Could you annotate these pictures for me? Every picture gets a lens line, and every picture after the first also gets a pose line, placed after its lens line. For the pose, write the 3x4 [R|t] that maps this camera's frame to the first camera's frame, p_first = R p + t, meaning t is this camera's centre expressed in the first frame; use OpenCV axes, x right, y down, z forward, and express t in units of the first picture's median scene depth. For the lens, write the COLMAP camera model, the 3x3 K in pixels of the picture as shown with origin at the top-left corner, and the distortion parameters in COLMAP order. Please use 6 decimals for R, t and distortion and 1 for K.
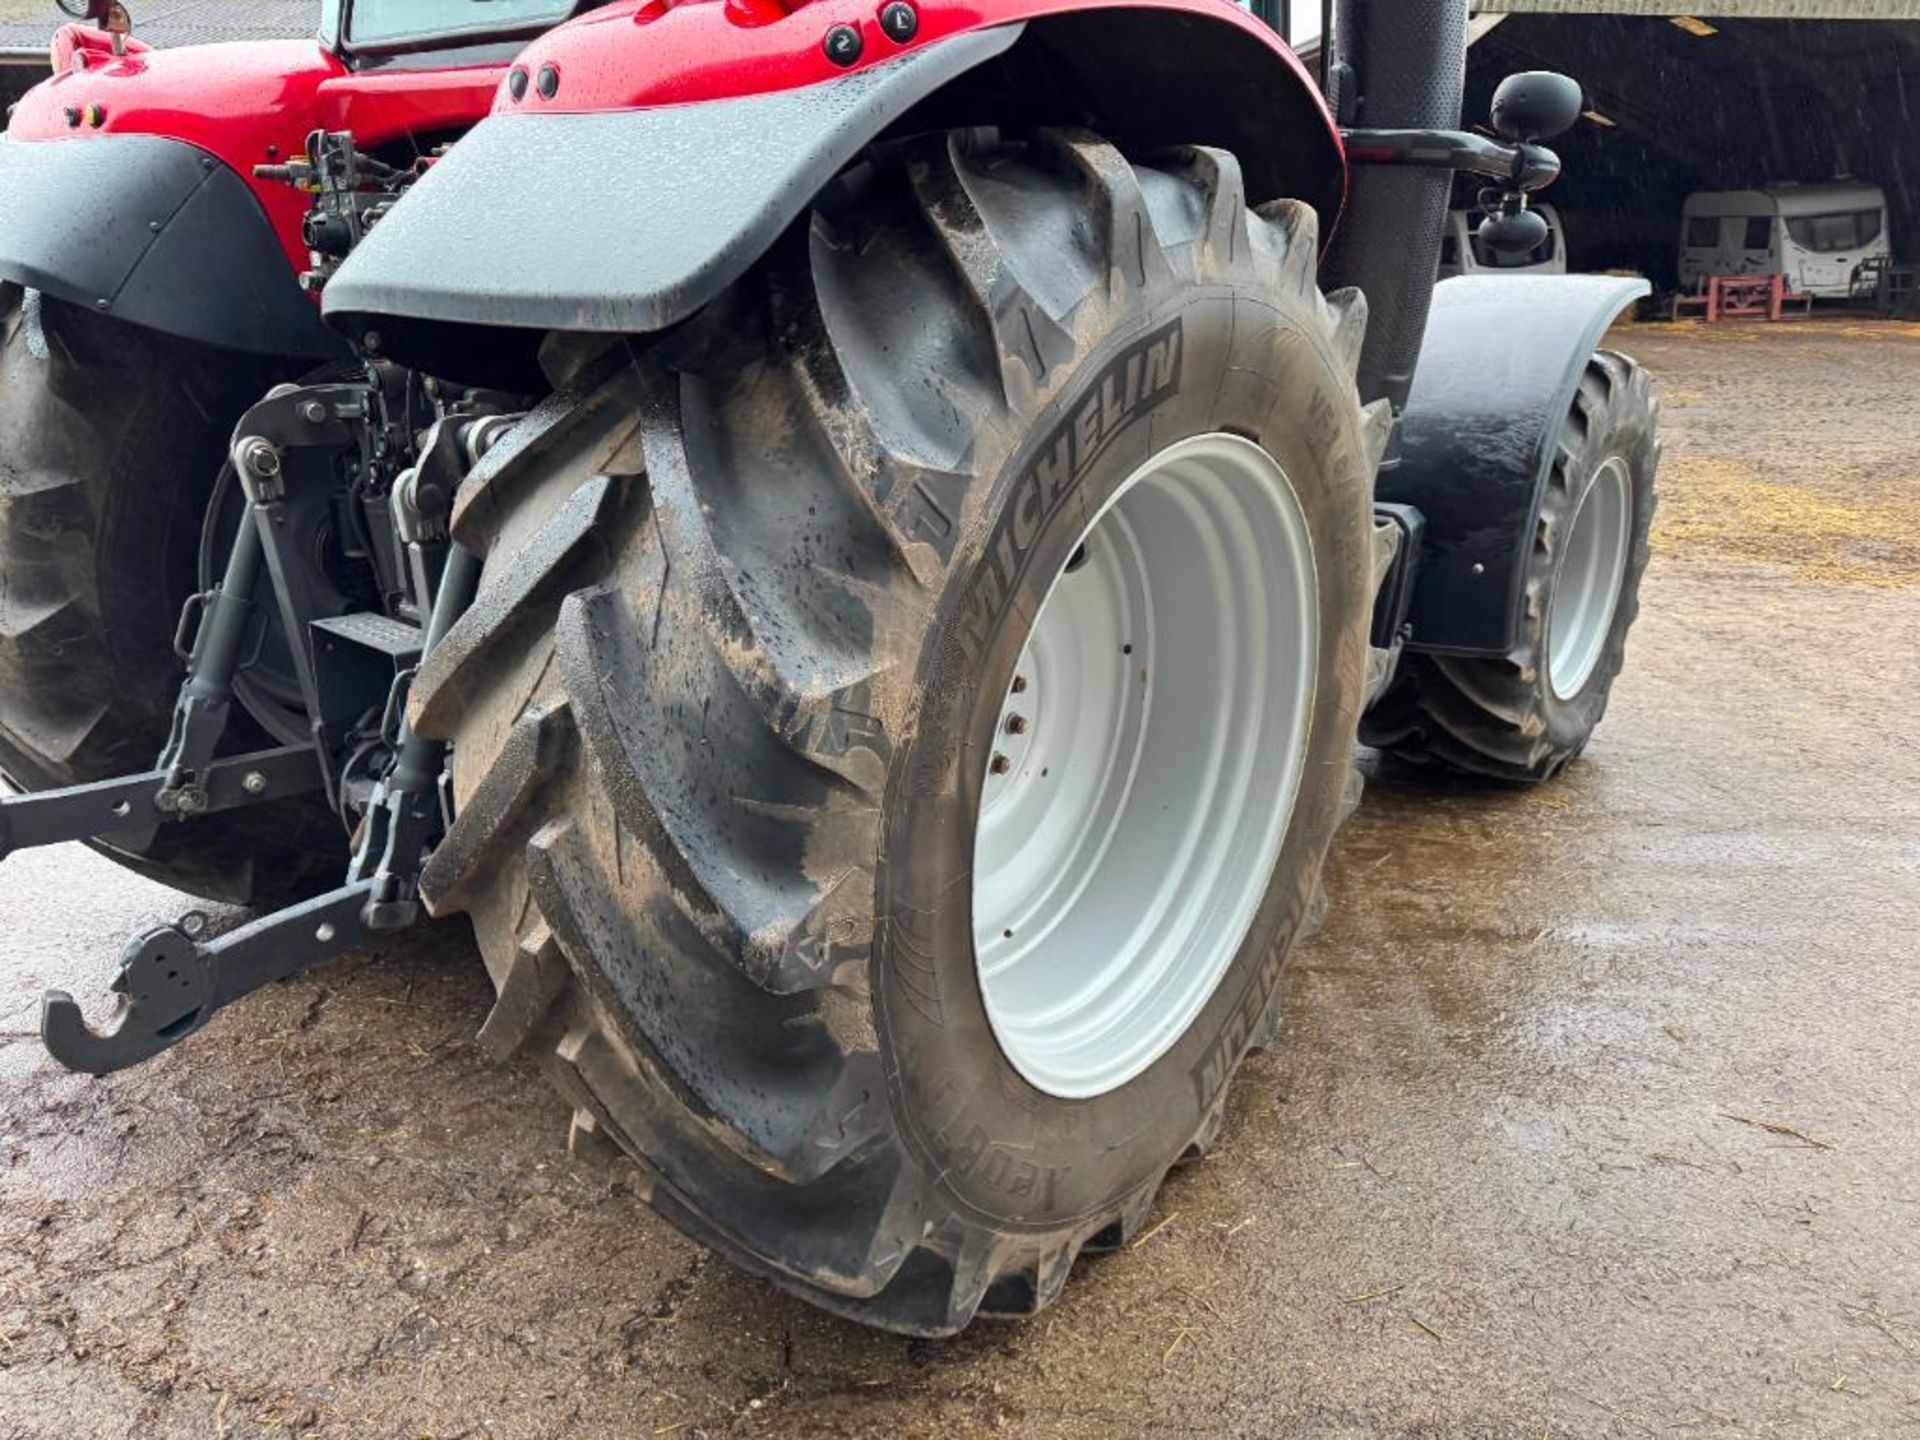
lens RADIAL K [[1339.9, 0, 950.4], [0, 1339.9, 724.9], [0, 0, 1]] dist [0.037137, -0.036428]
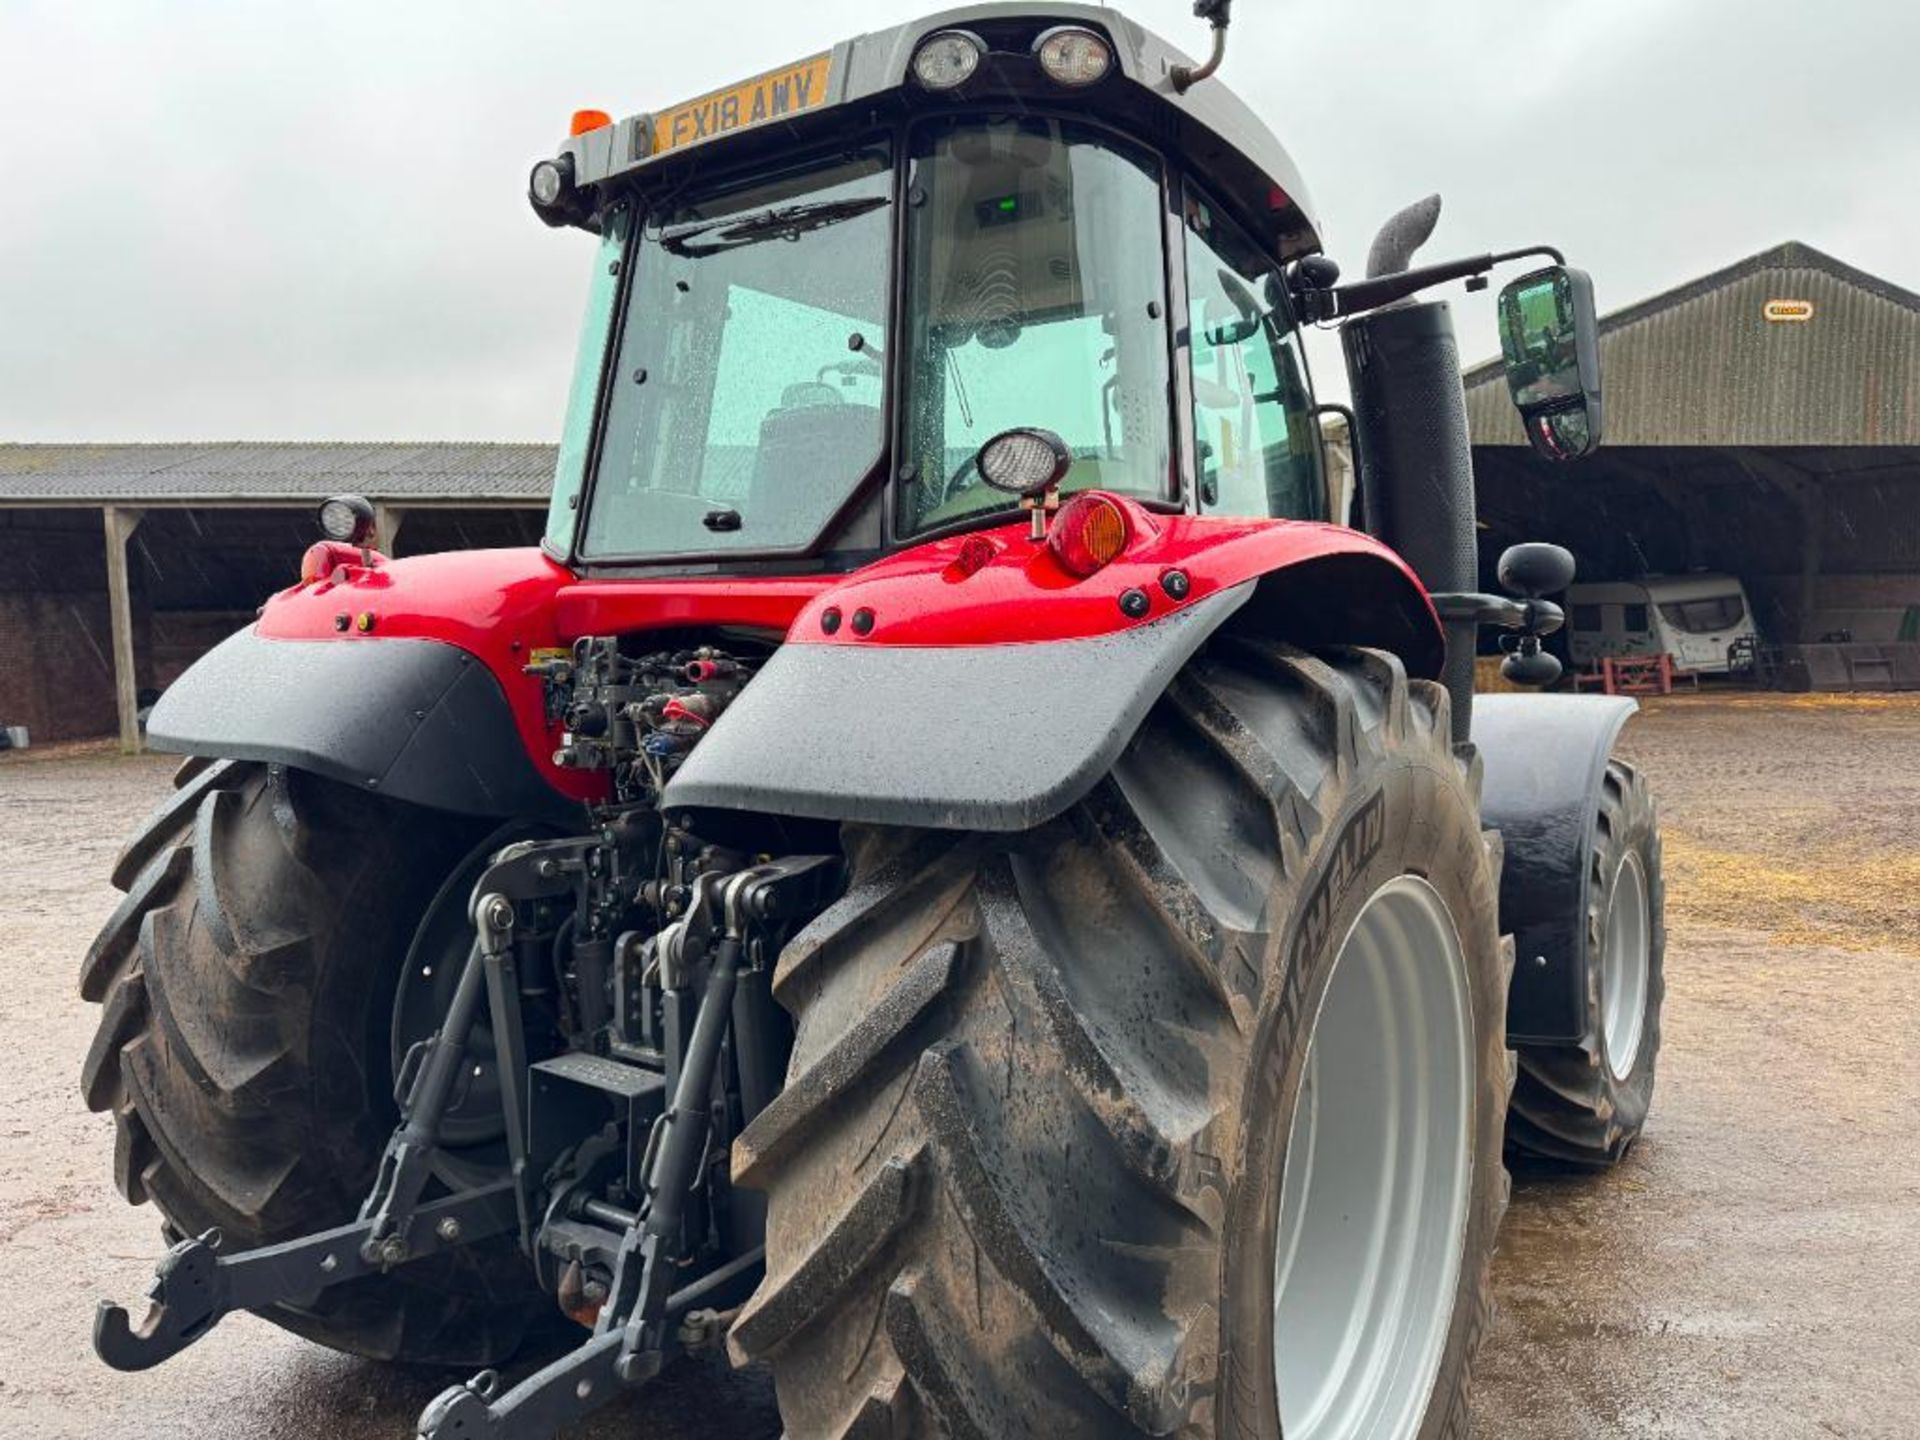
lens RADIAL K [[1339.9, 0, 958.5], [0, 1339.9, 714.1], [0, 0, 1]] dist [0.037137, -0.036428]
pose [[0.998302, -0.025597, 0.052322, -0.187102], [0.039303, 0.958977, -0.280746, -0.030228], [-0.042989, 0.282326, 0.958355, -0.106916]]
